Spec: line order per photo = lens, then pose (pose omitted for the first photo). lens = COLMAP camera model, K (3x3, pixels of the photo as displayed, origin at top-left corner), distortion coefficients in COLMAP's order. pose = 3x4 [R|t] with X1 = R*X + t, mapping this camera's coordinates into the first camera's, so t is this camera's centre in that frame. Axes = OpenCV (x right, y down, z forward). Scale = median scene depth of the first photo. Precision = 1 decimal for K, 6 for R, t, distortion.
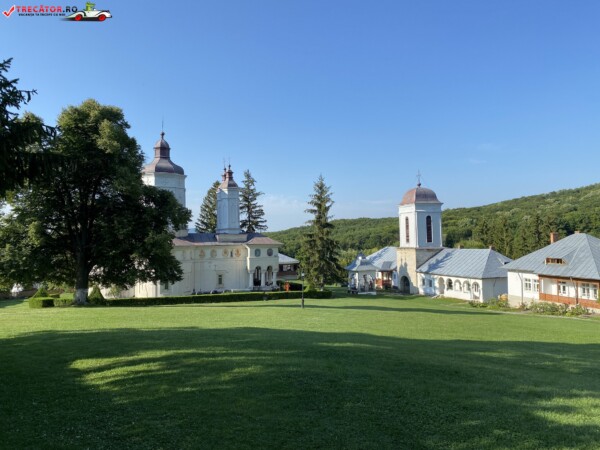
lens RADIAL K [[452.6, 0, 296.2], [0, 452.6, 224.3], [0, 0, 1]] dist [0.115612, -0.207715]
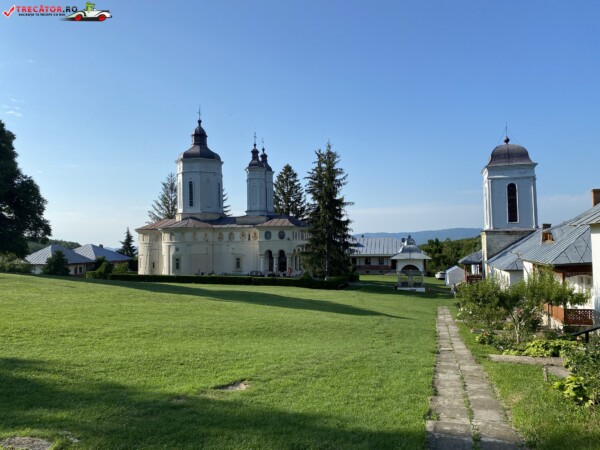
lens RADIAL K [[452.6, 0, 296.2], [0, 452.6, 224.3], [0, 0, 1]] dist [0.115612, -0.207715]
pose [[0.816064, -0.019993, -0.577615, 0.466052], [0.019642, 0.999784, -0.006855, 0.045537], [0.577627, -0.005751, 0.816280, 0.269428]]
